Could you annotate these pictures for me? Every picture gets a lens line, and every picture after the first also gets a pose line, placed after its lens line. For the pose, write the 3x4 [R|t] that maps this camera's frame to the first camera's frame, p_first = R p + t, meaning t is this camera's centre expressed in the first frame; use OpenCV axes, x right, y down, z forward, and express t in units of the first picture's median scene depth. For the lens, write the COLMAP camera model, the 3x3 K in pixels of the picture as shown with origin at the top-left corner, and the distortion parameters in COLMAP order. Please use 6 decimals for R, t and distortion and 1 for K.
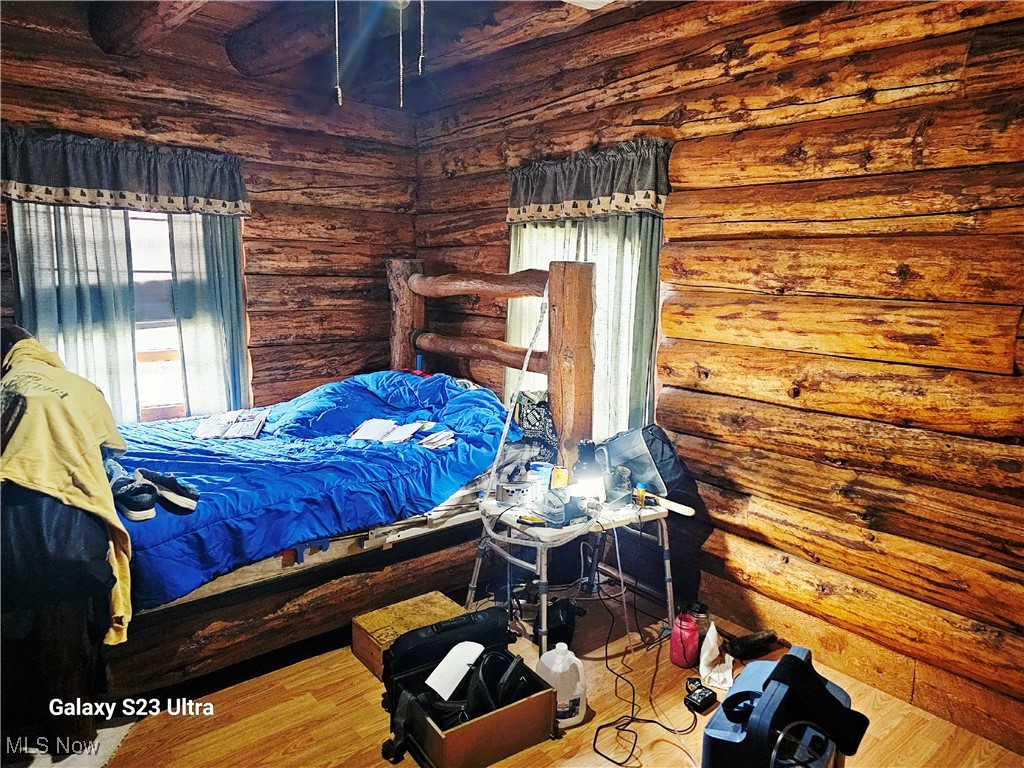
lens RADIAL K [[695.5, 0, 507.6], [0, 695.5, 382.7], [0, 0, 1]] dist [0.037274, -0.013218]
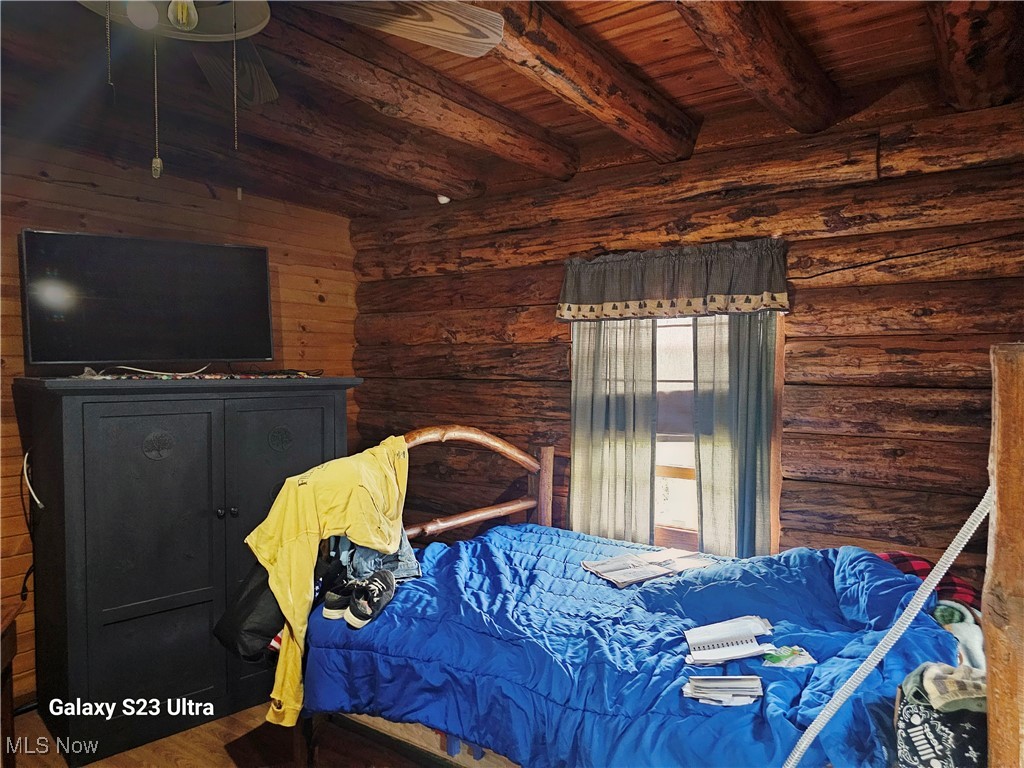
lens RADIAL K [[695.5, 0, 508.2], [0, 695.5, 389.6], [0, 0, 1]] dist [0.037274, -0.013218]
pose [[0.251066, 0.015470, -0.967846, 0.297207], [-0.149801, 0.988447, -0.023060, -0.085378], [0.956308, 0.150774, 0.250483, 0.515406]]
